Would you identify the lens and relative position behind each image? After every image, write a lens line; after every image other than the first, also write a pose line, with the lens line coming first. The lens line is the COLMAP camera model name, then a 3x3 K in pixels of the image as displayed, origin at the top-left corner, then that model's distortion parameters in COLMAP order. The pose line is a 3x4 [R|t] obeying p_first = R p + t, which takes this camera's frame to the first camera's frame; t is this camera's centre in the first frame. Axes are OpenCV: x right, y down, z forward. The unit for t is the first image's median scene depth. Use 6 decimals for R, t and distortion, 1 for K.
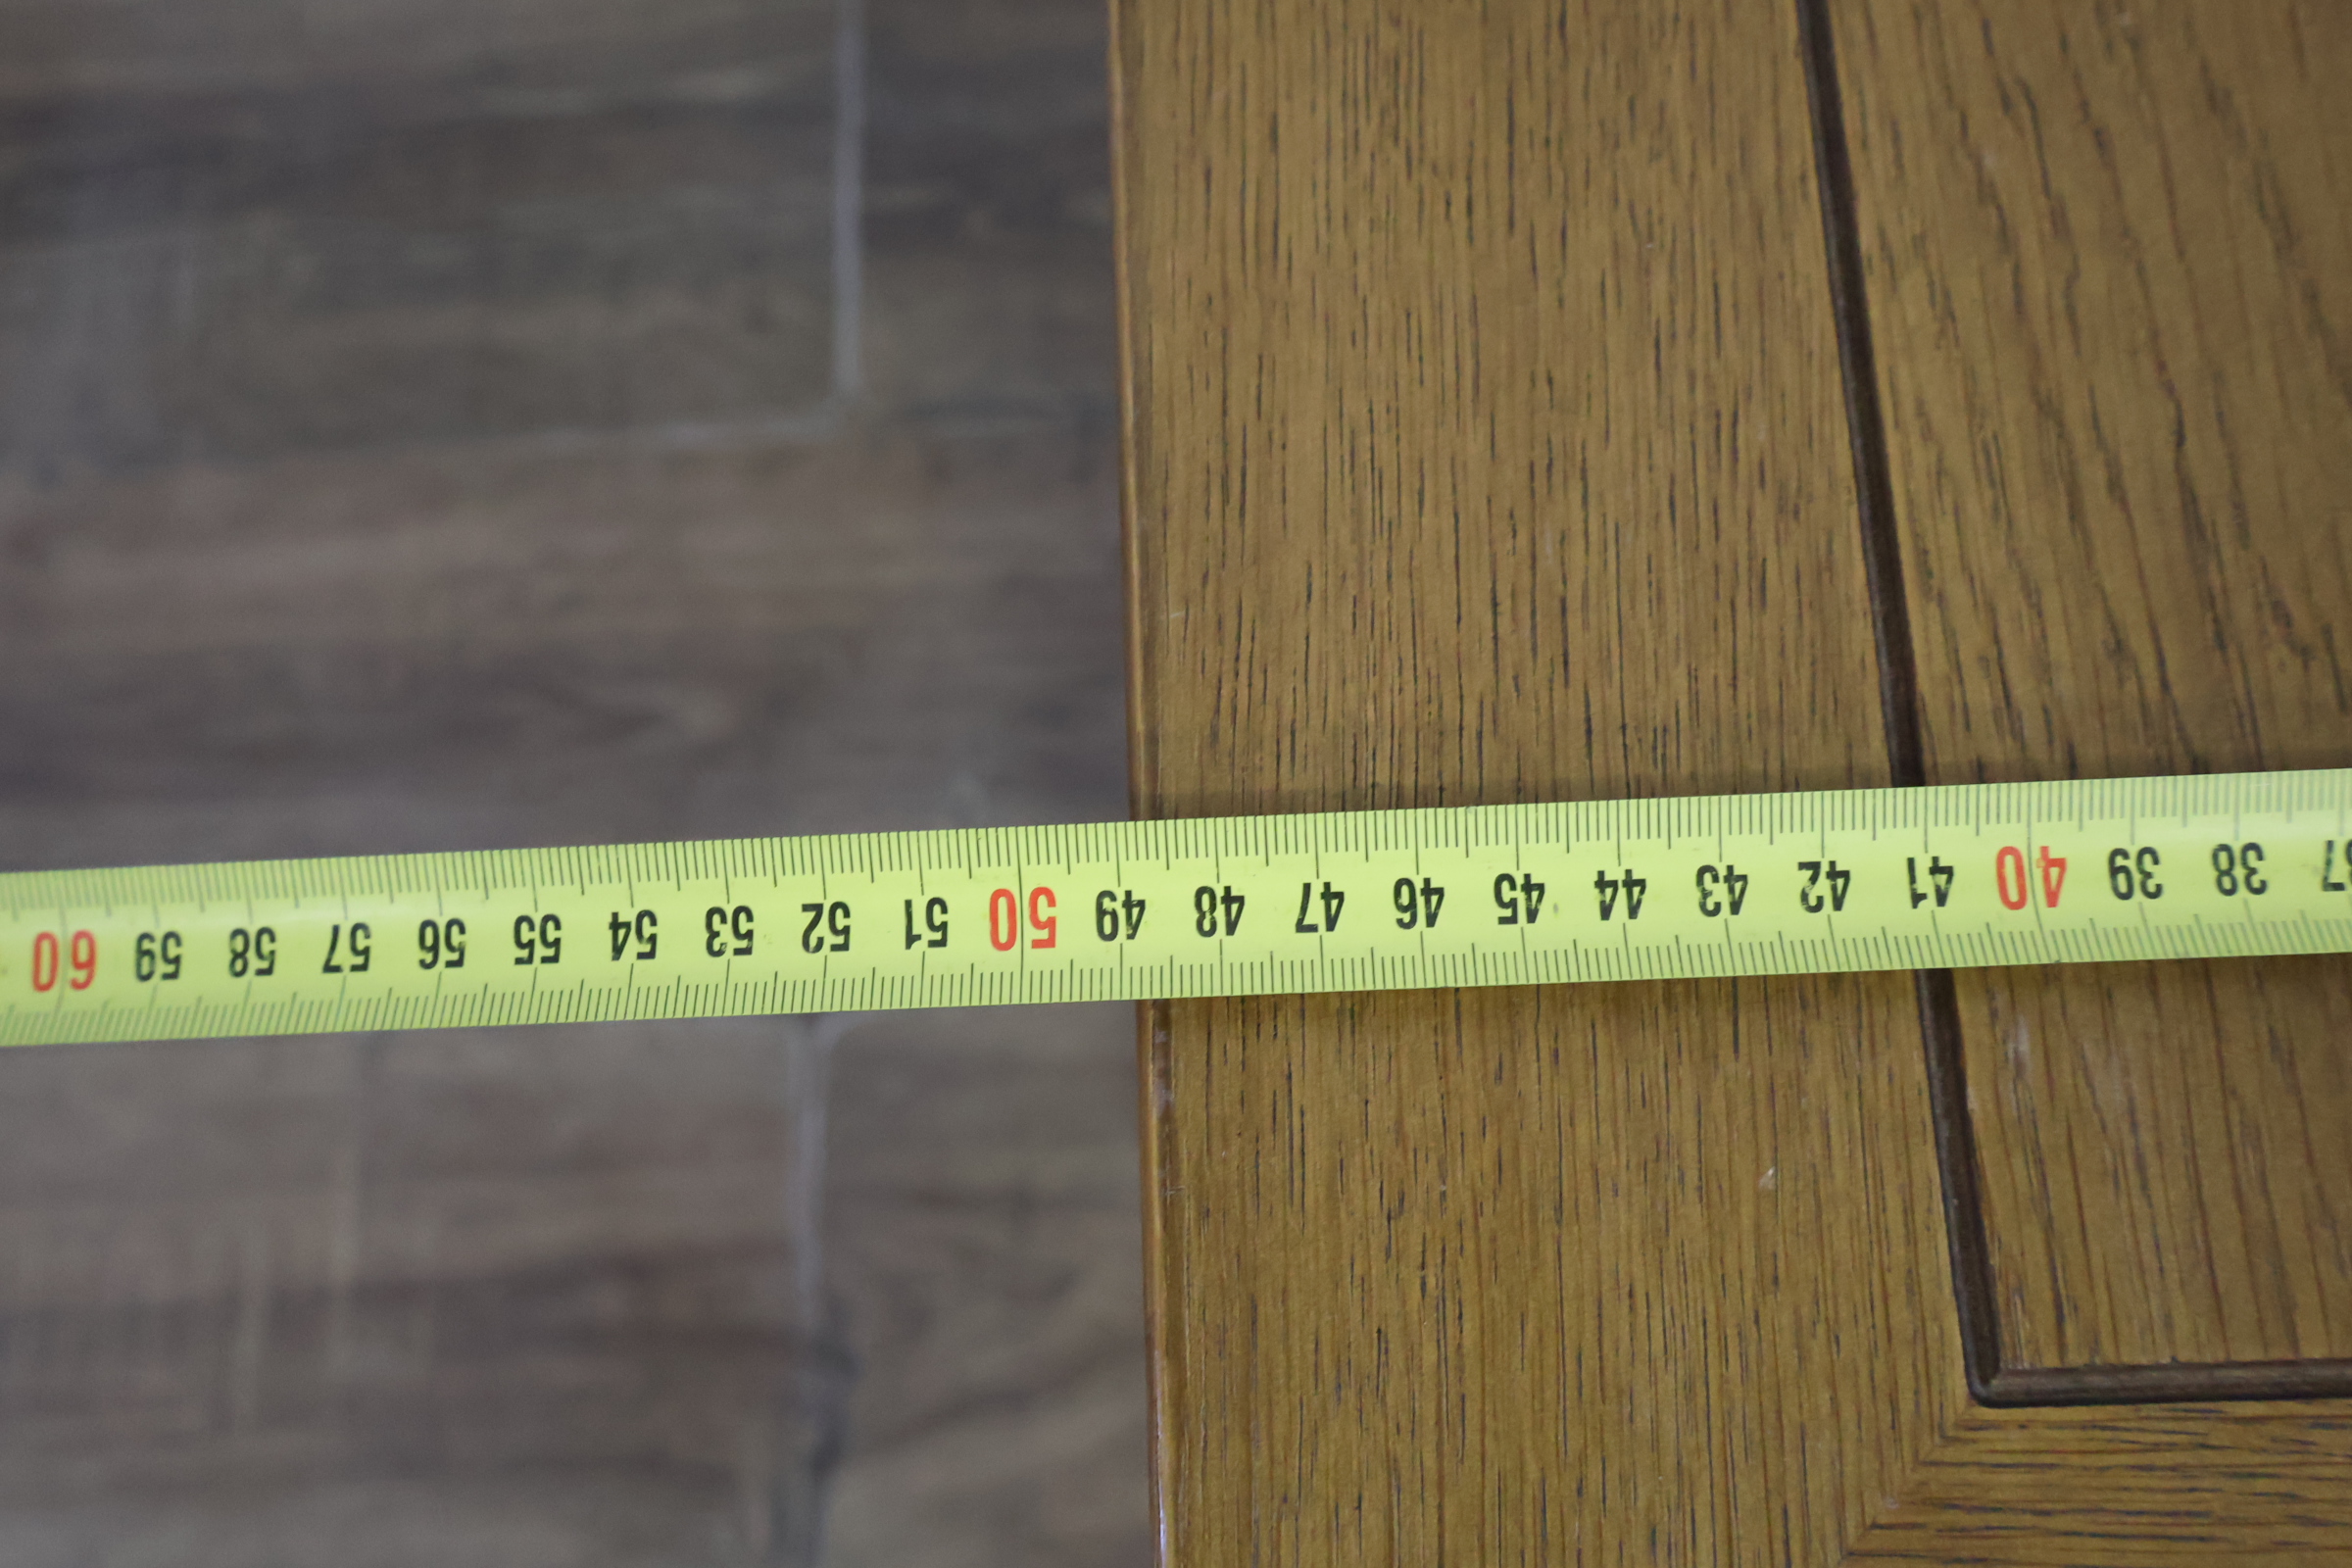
lens RADIAL K [[2252.2, 0, 1191.8], [0, 2252.2, 781.7], [0, 0, 1]] dist [-0.004869, 0.000000]
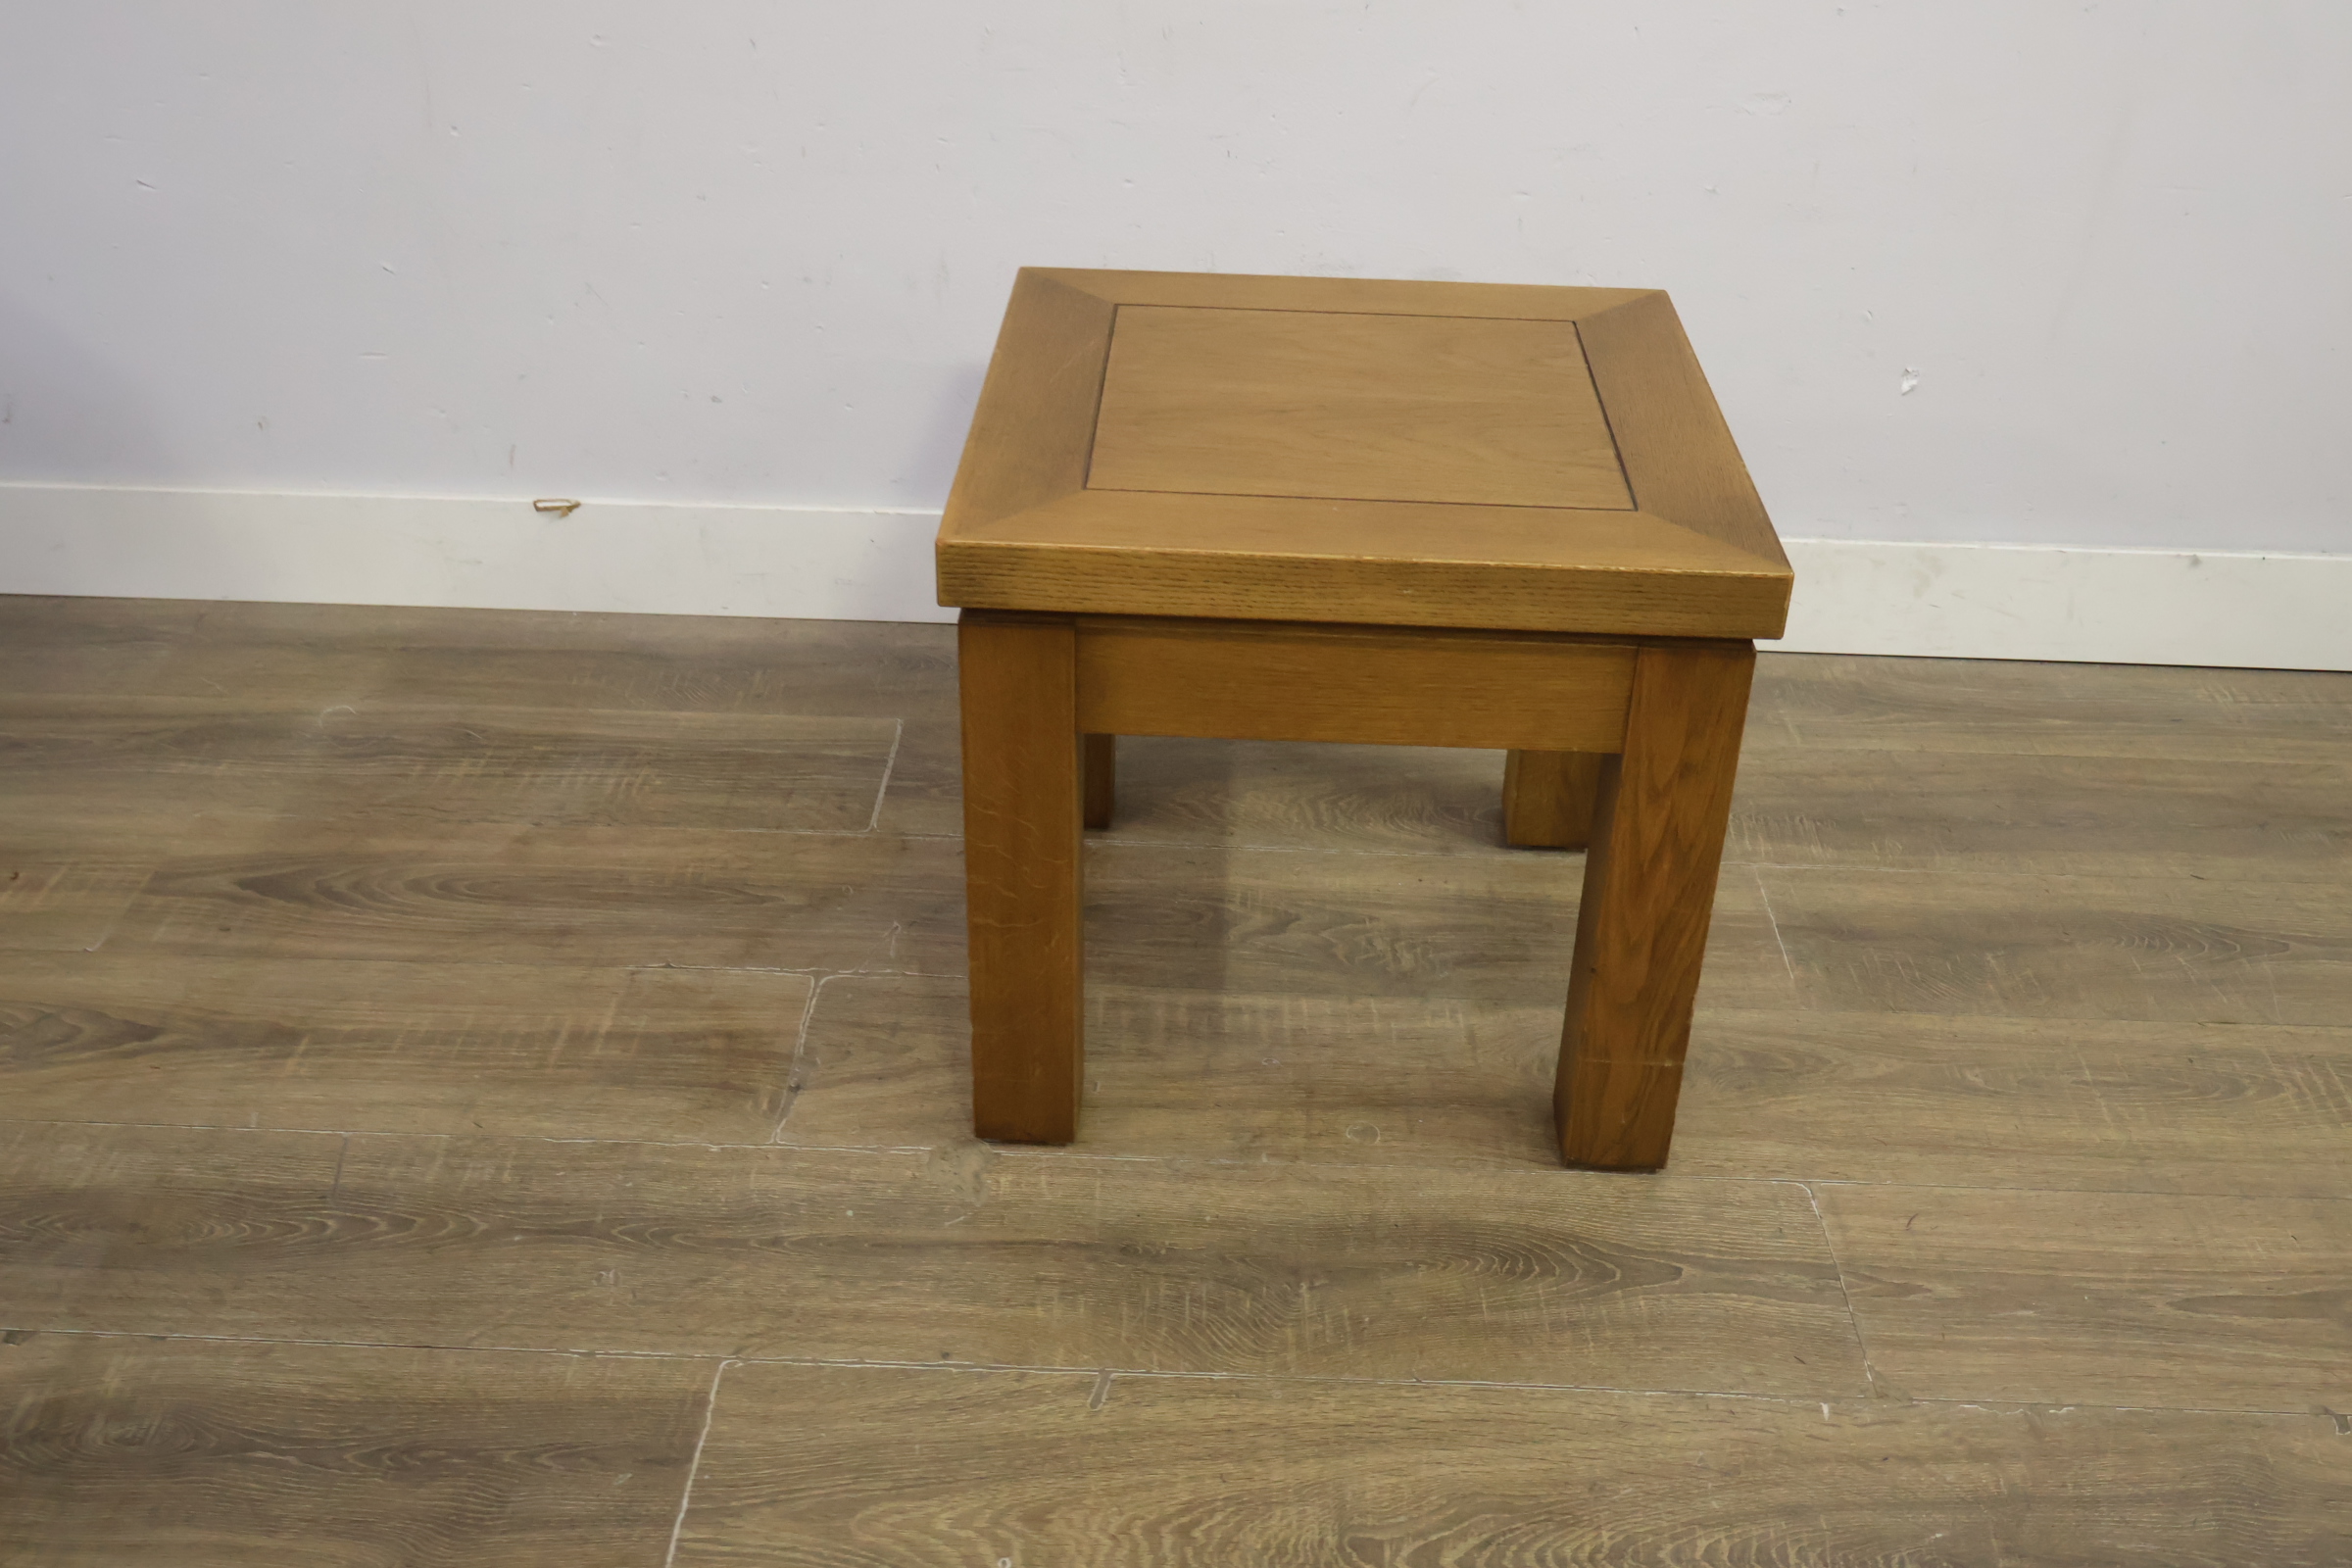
lens RADIAL K [[2252.2, 0, 1172.9], [0, 2252.2, 771.1], [0, 0, 1]] dist [-0.004869, 0.000000]
pose [[0.993125, 0.116984, -0.004143, 0.187045], [-0.087522, 0.718581, -0.689914, 1.527904], [-0.077731, 0.685533, 0.723880, -0.907528]]
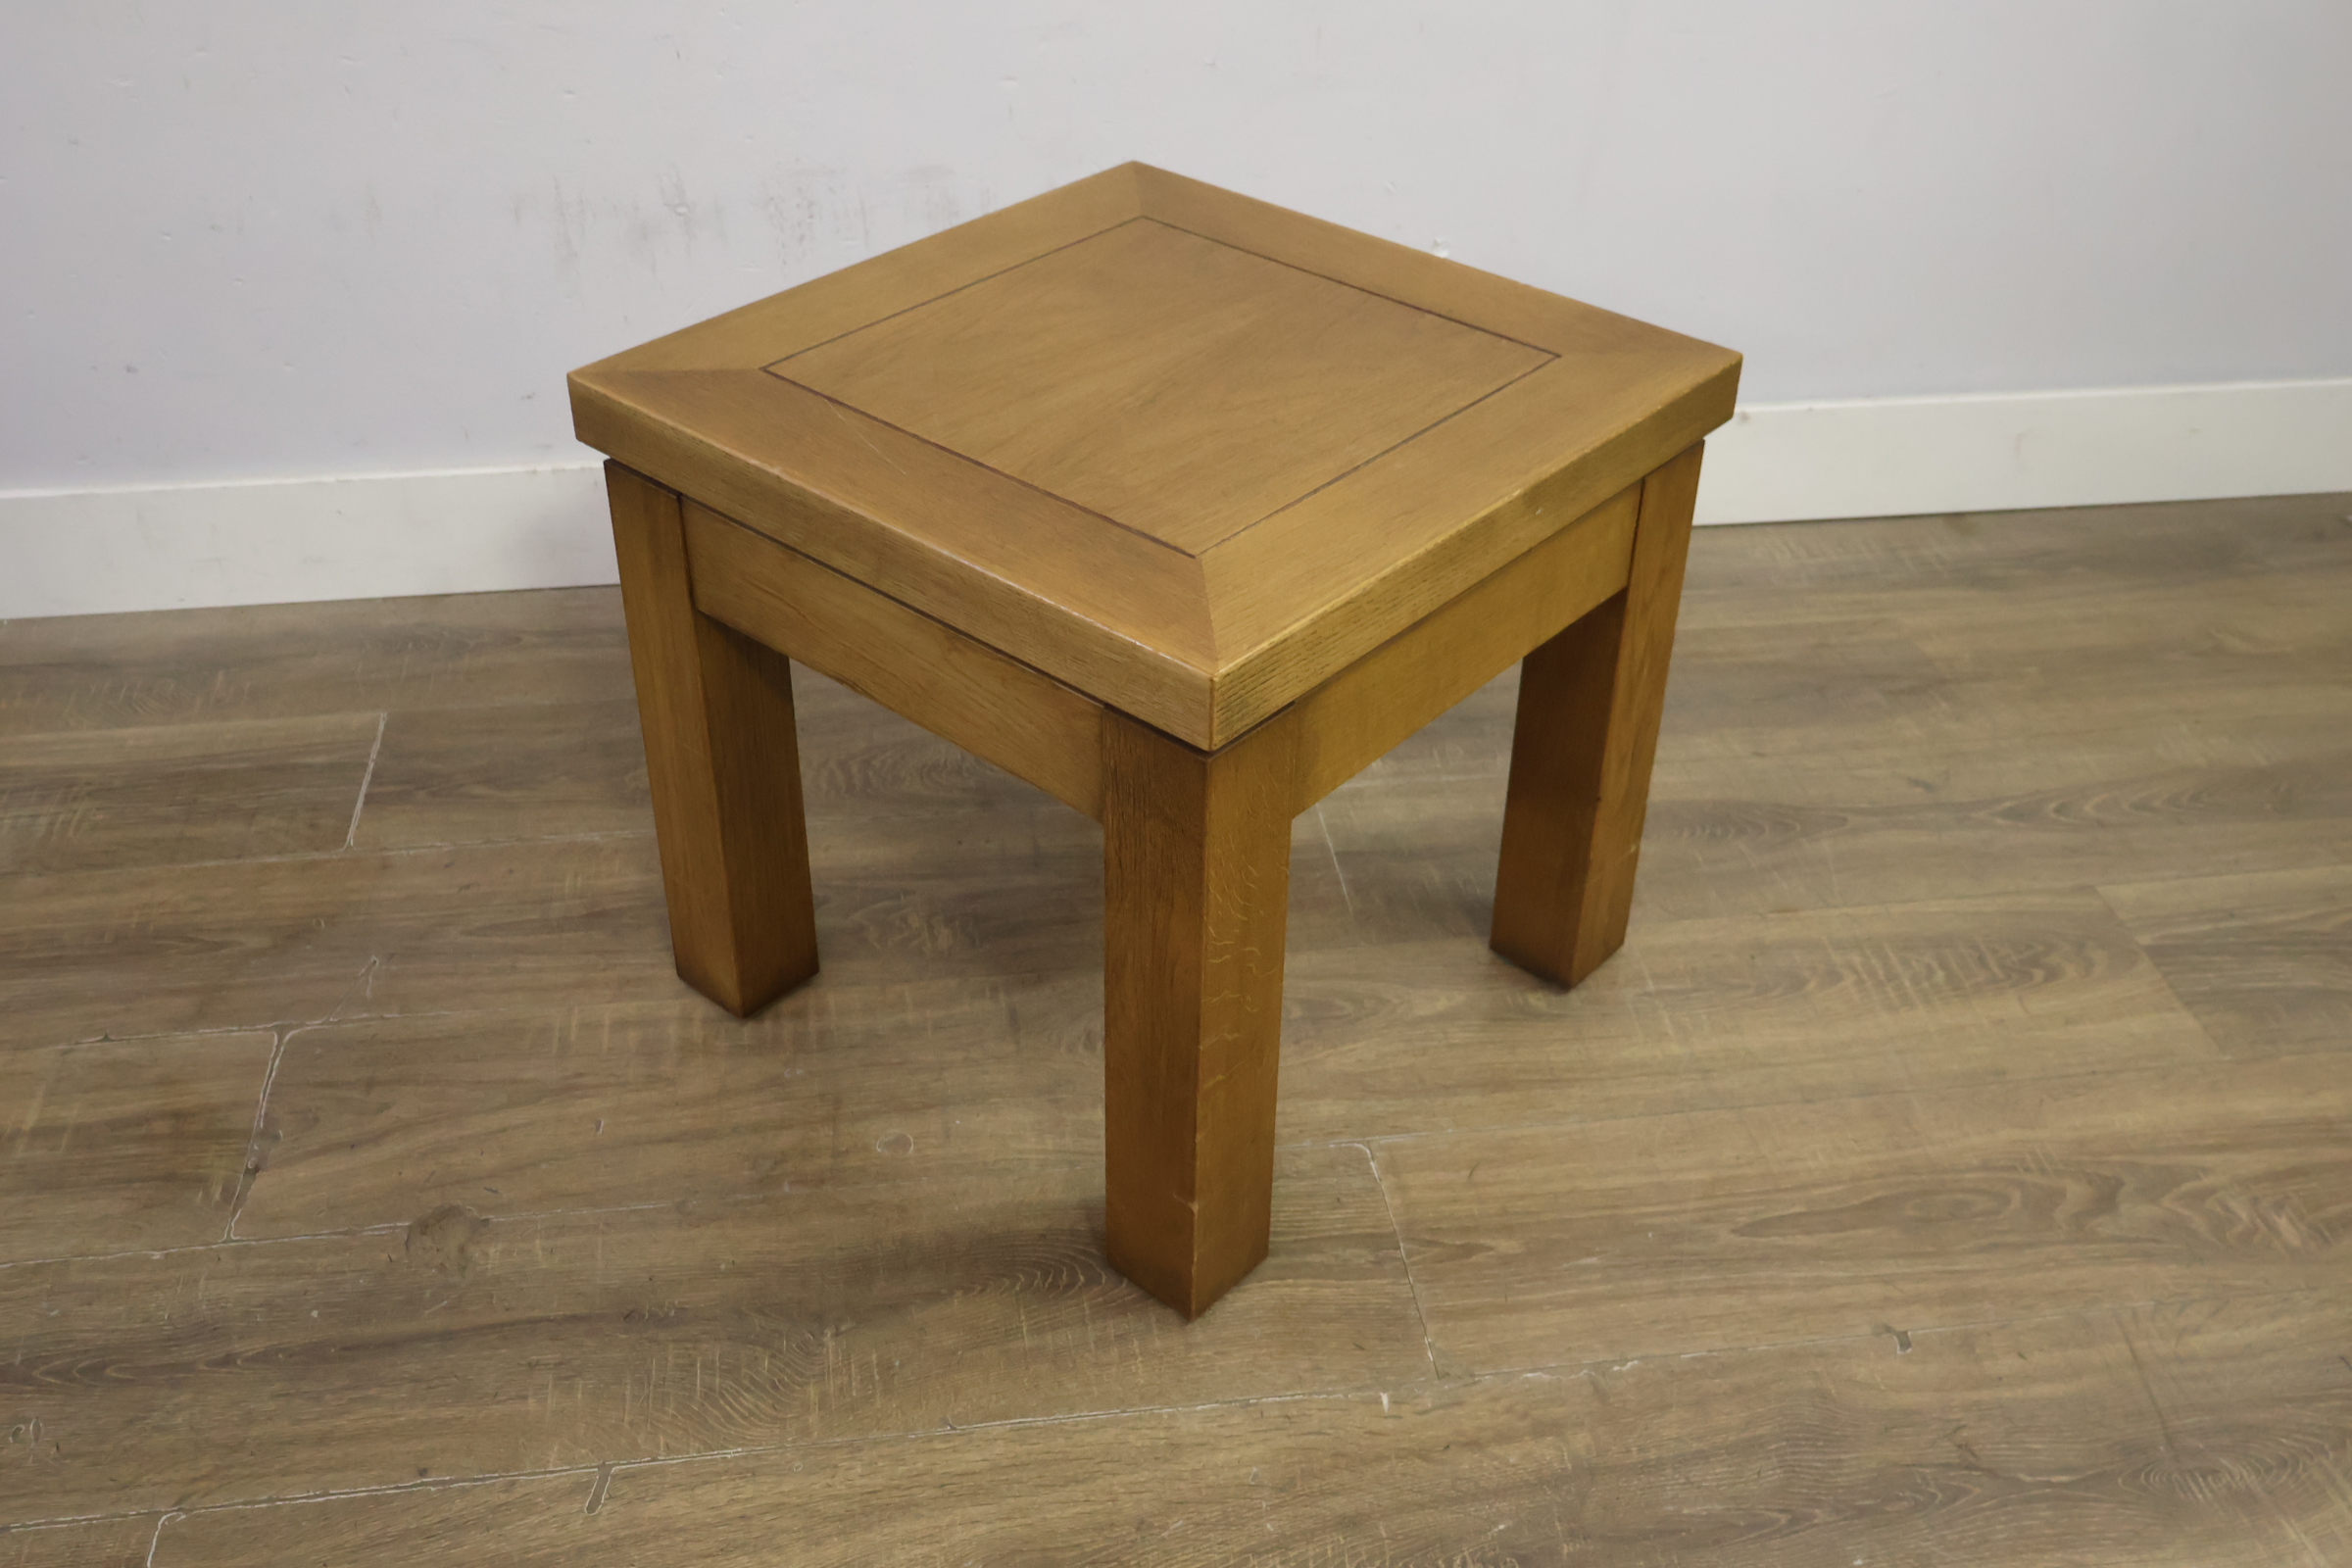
lens RADIAL K [[2252.2, 0, 1174.3], [0, 2252.2, 780.5], [0, 0, 1]] dist [-0.004869, 0.000000]
pose [[0.990654, 0.014799, 0.135595, 0.368747], [0.075852, 0.766436, -0.637826, 1.314120], [-0.113364, 0.642150, 0.758150, -0.863639]]
